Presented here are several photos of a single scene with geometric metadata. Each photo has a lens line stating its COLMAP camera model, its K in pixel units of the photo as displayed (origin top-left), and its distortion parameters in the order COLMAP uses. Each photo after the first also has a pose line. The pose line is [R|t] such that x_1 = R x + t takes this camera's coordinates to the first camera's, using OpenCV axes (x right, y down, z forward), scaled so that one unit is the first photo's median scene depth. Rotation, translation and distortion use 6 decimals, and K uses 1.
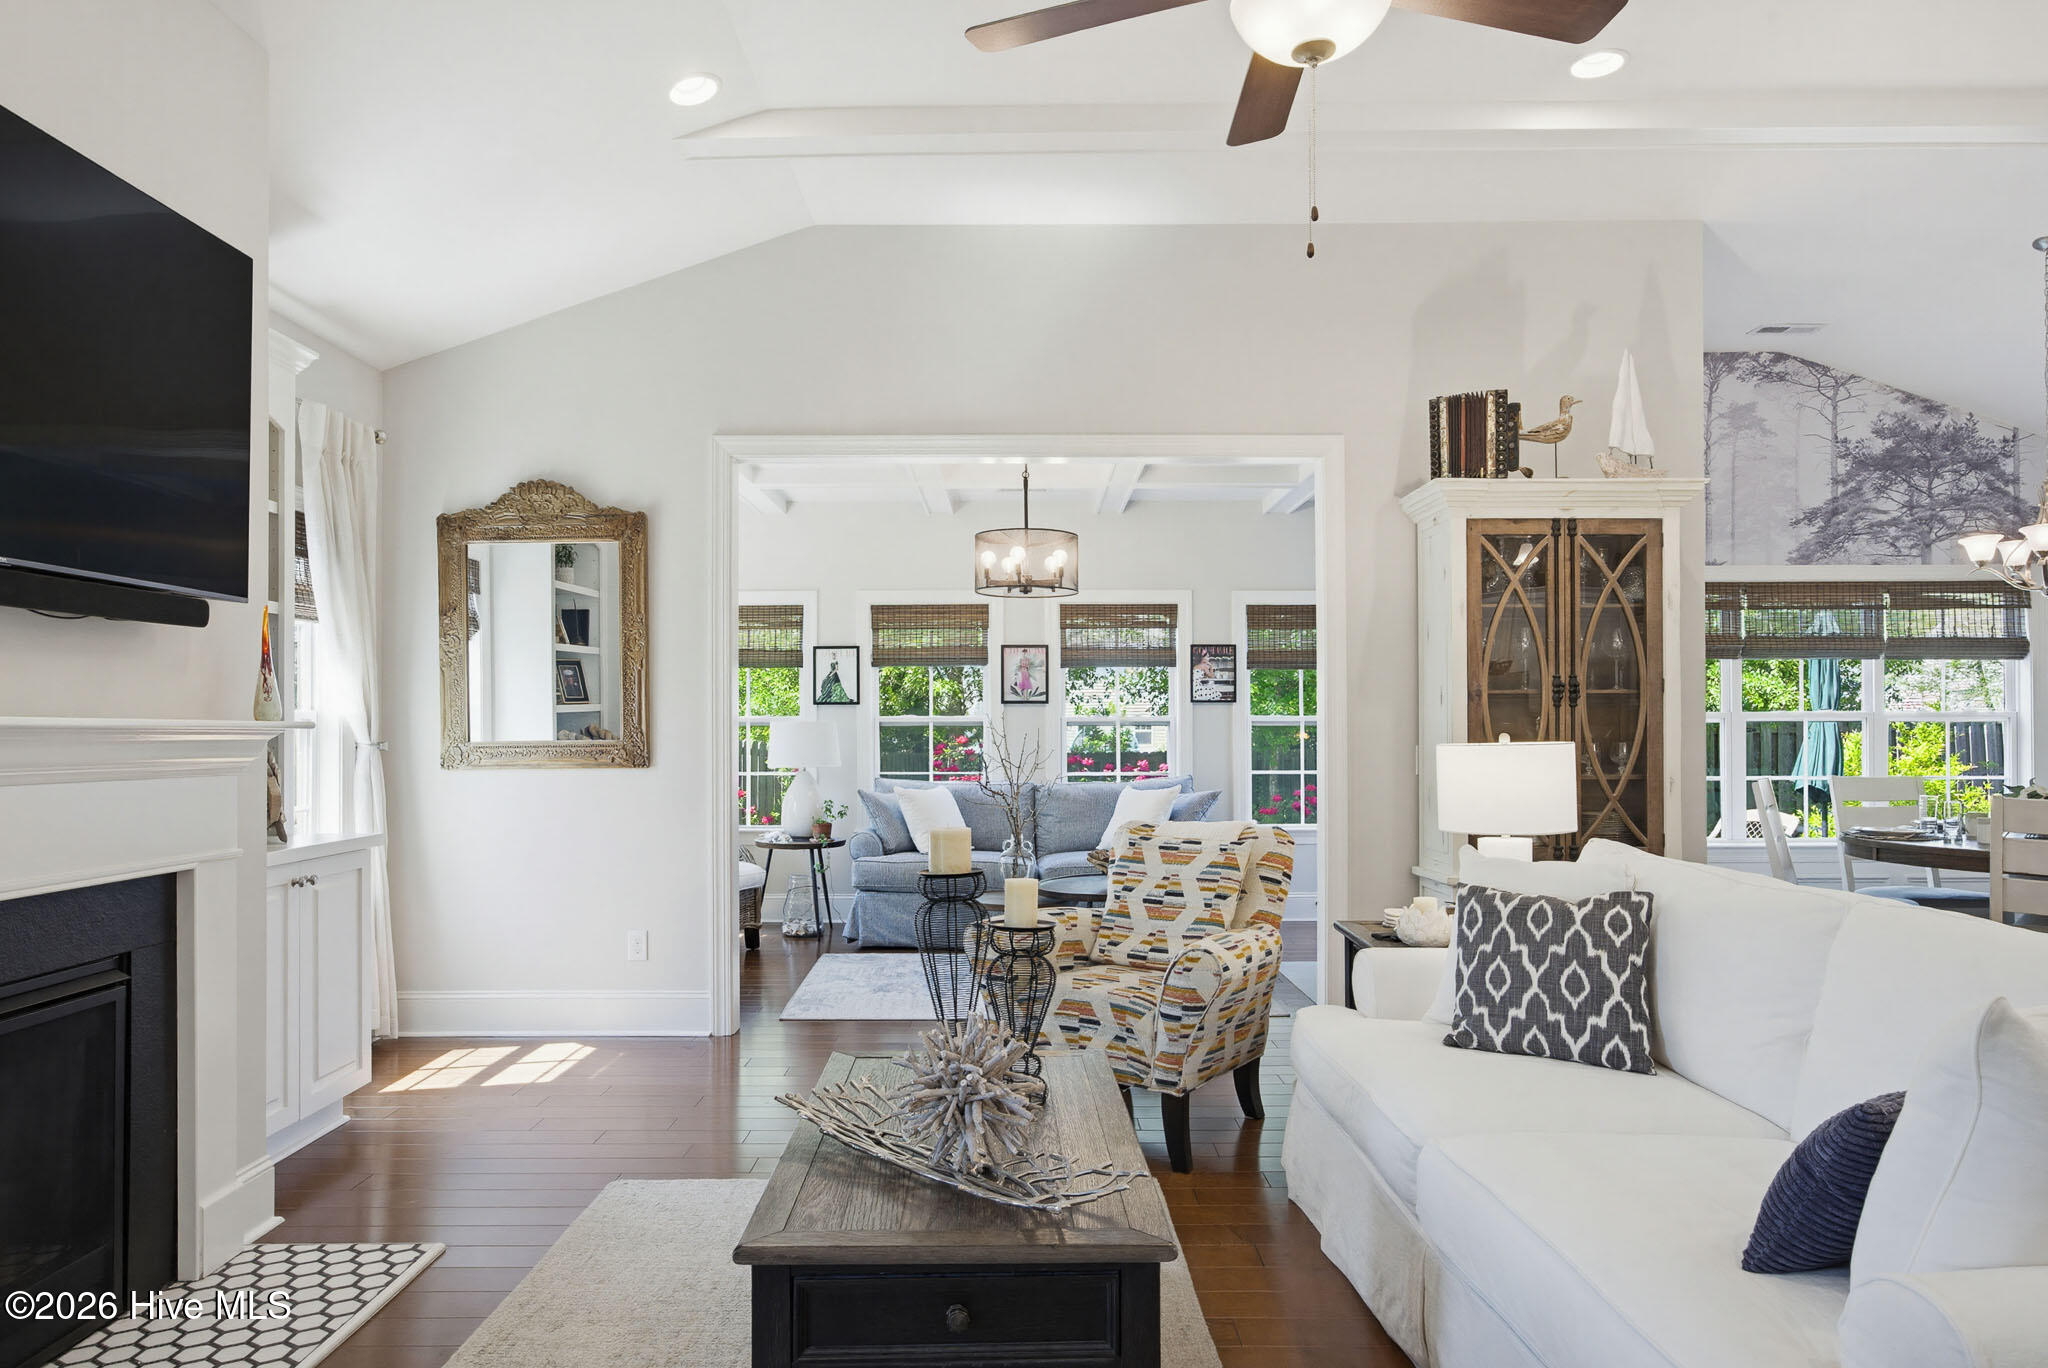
lens RADIAL K [[1234.0, 0, 1022.3], [0, 1234.0, 728.5], [0, 0, 1]] dist [0.000562, 0.000568]
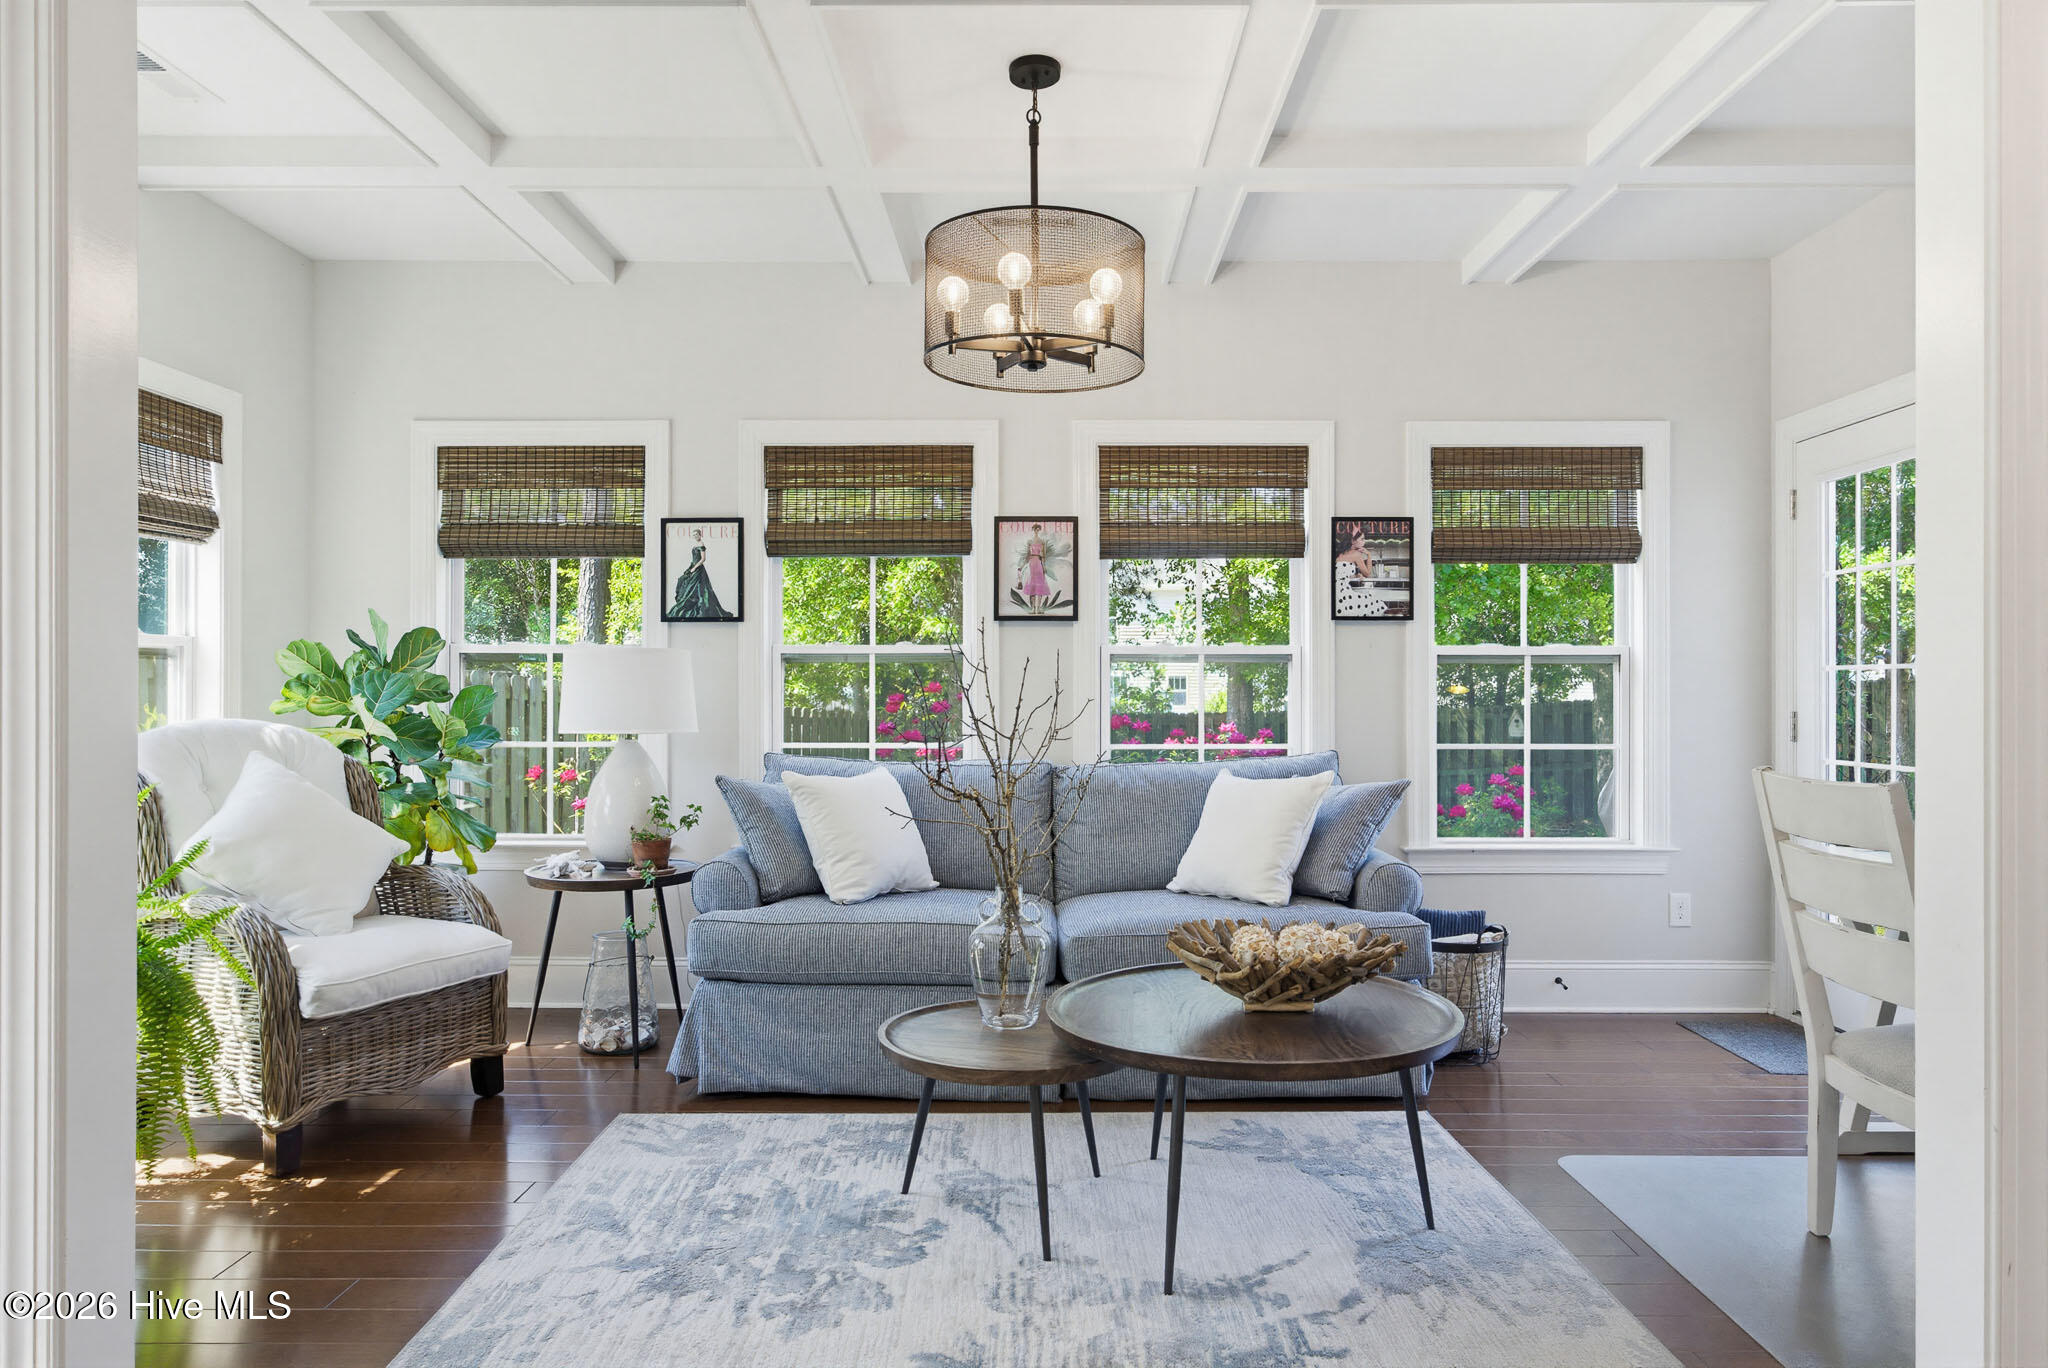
lens RADIAL K [[1262.7, 0, 1024.0], [0, 1262.7, 684.0], [0, 0, 1]] dist [-0.068819, 0.095985]
pose [[0.999858, 0.004208, -0.016308, 0.006129], [-0.004270, 0.999984, -0.003812, 0.010628], [0.016292, 0.003881, 0.999860, 0.427078]]
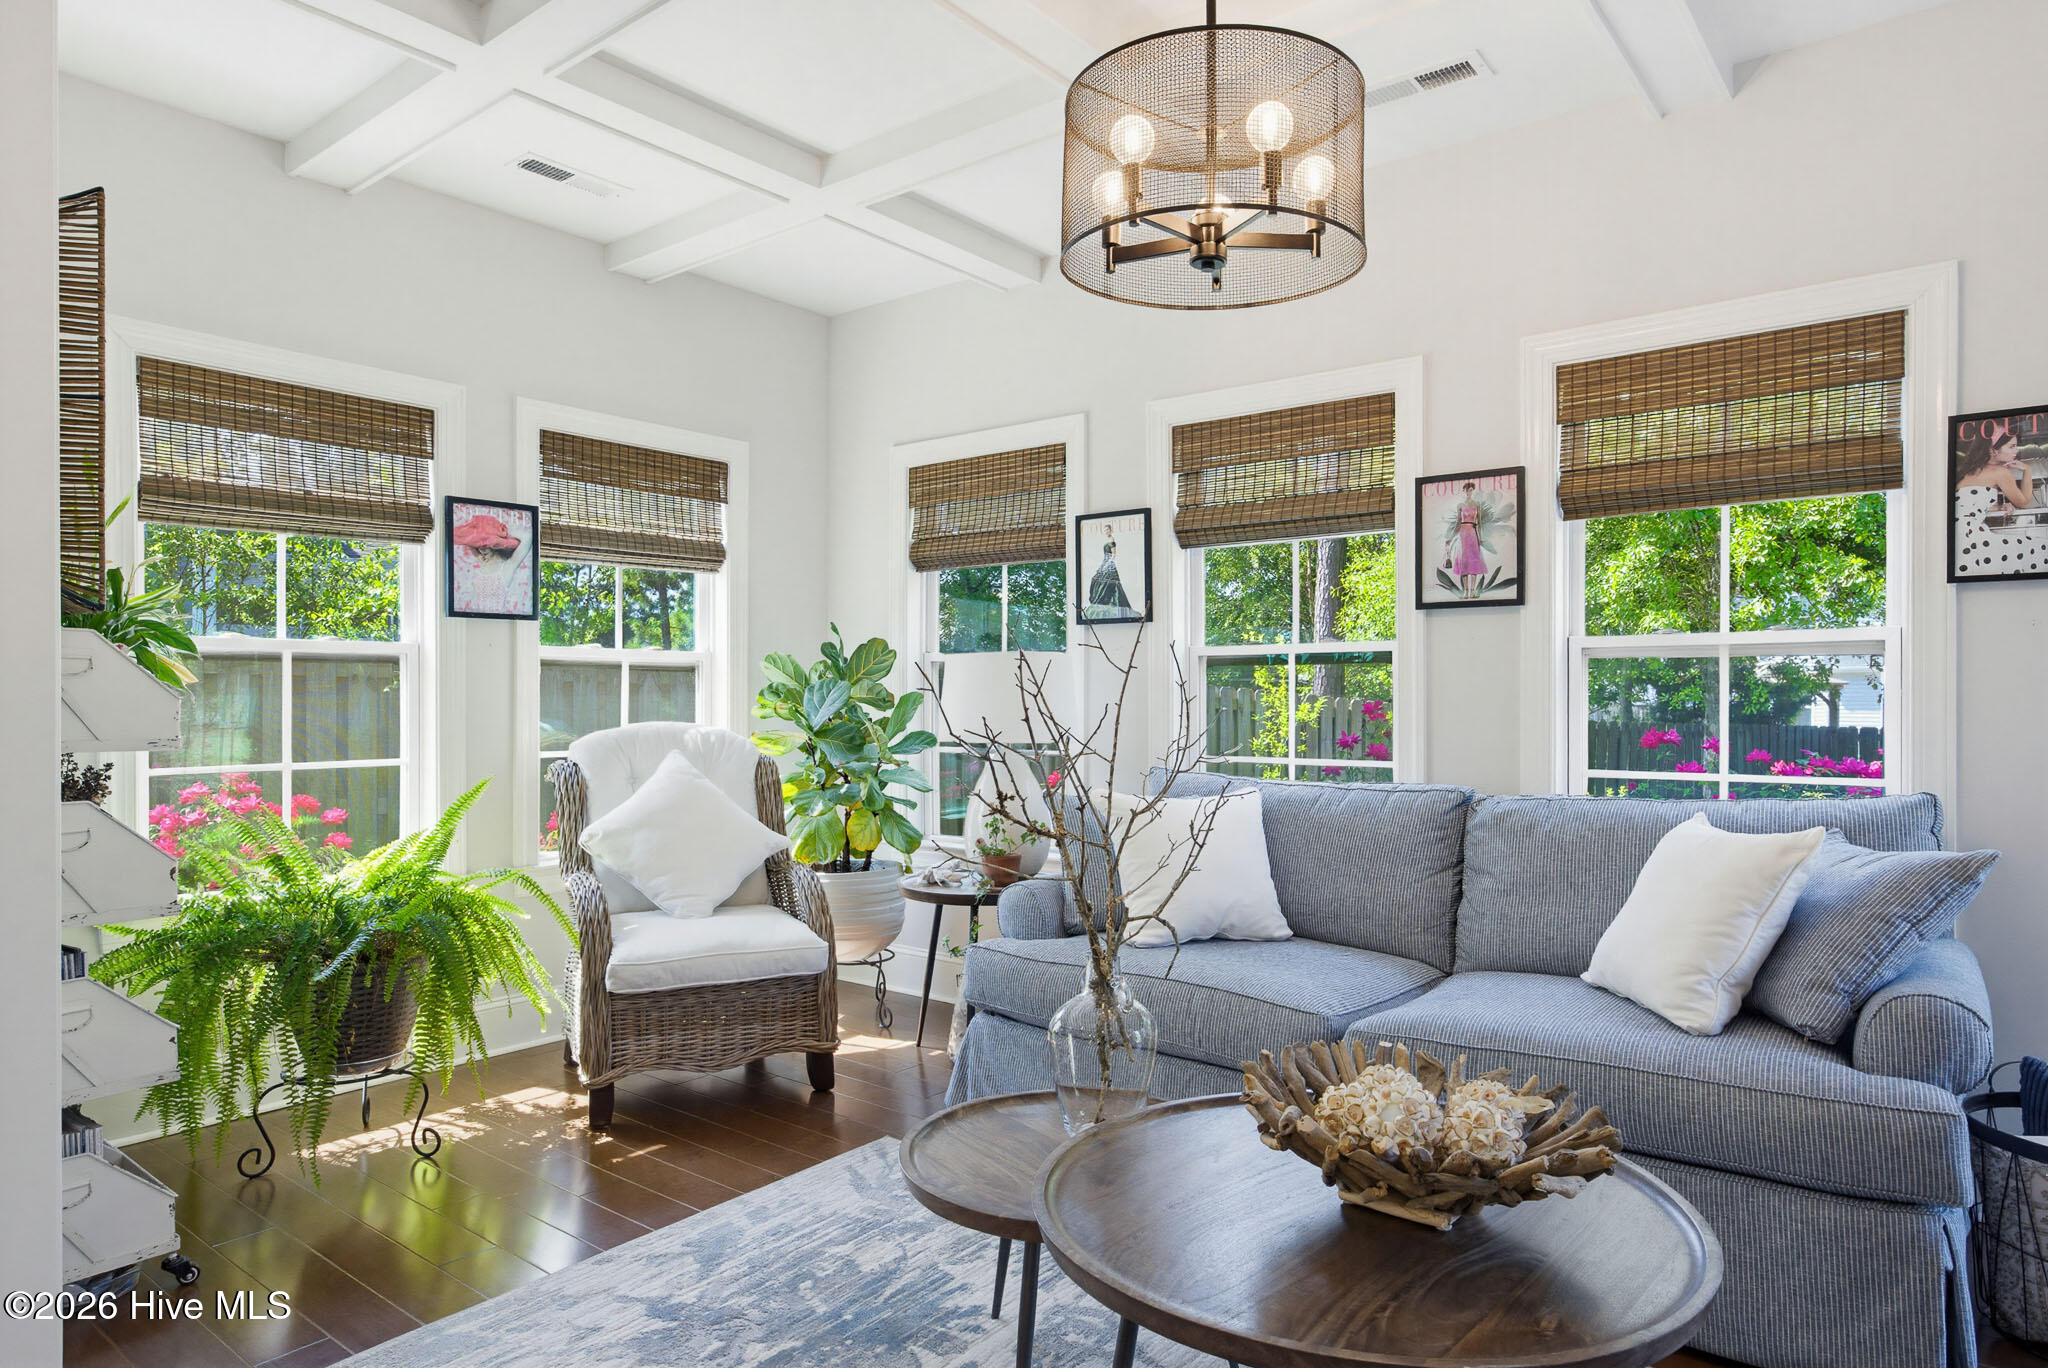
lens RADIAL K [[1218.1, 0, 1019.6], [0, 1218.1, 691.8], [0, 0, 1]] dist [0.005211, 0.003036]
pose [[0.780101, 0.000681, -0.625653, 0.147965], [-0.002972, 0.999992, -0.002617, 0.011097], [0.625647, 0.003902, 0.780097, 0.568123]]
